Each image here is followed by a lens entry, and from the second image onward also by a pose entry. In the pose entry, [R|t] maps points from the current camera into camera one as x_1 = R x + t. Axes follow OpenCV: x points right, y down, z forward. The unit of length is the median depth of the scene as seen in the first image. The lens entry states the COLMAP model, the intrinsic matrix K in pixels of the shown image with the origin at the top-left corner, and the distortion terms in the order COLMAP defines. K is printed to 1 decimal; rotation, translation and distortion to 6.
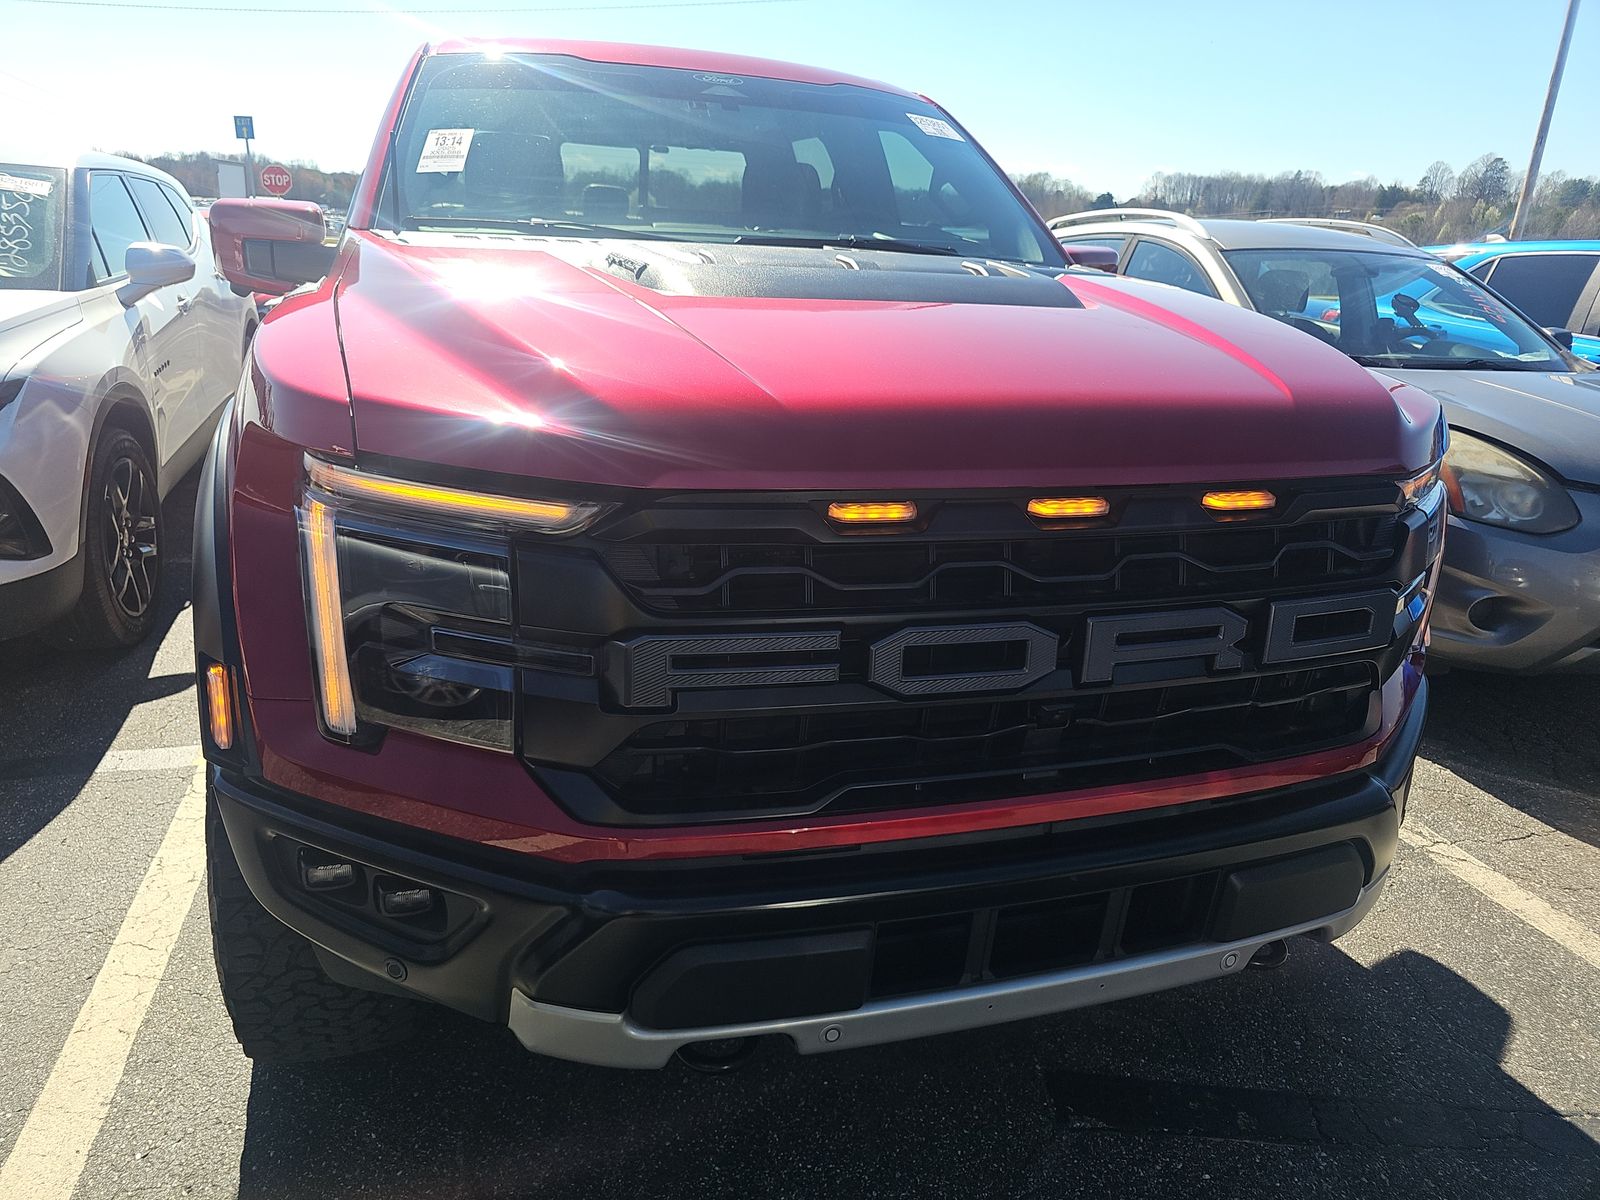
lens RADIAL K [[1051.5, 0, 806.1], [0, 1051.5, 579.1], [0, 0, 1]] dist [0.040159, -0.031773]
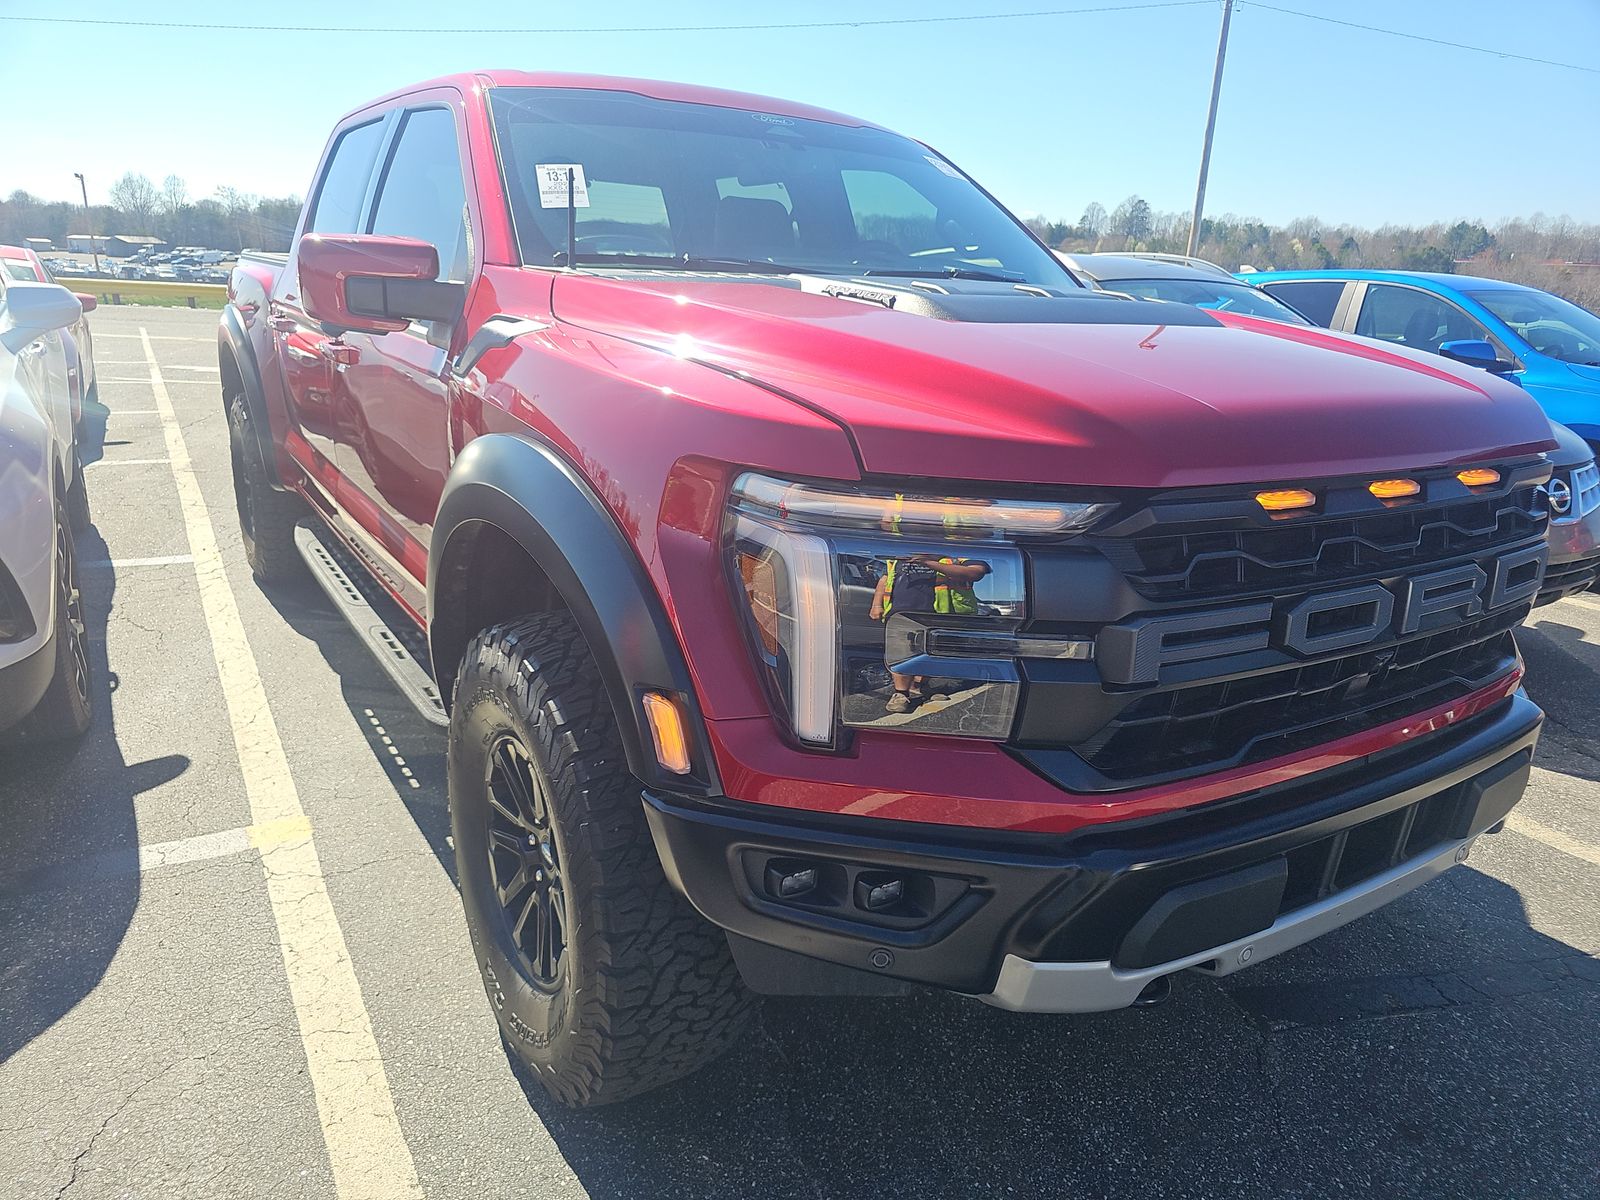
lens RADIAL K [[1057.7, 0, 800.0], [0, 1057.7, 600.0], [0, 0, 1]] dist [0.009924, -0.001054]
pose [[0.966118, -0.080929, 0.245086, -0.695137], [0.083281, 0.996526, 0.000773, 0.001007], [-0.244297, 0.019664, 0.969501, -0.016788]]
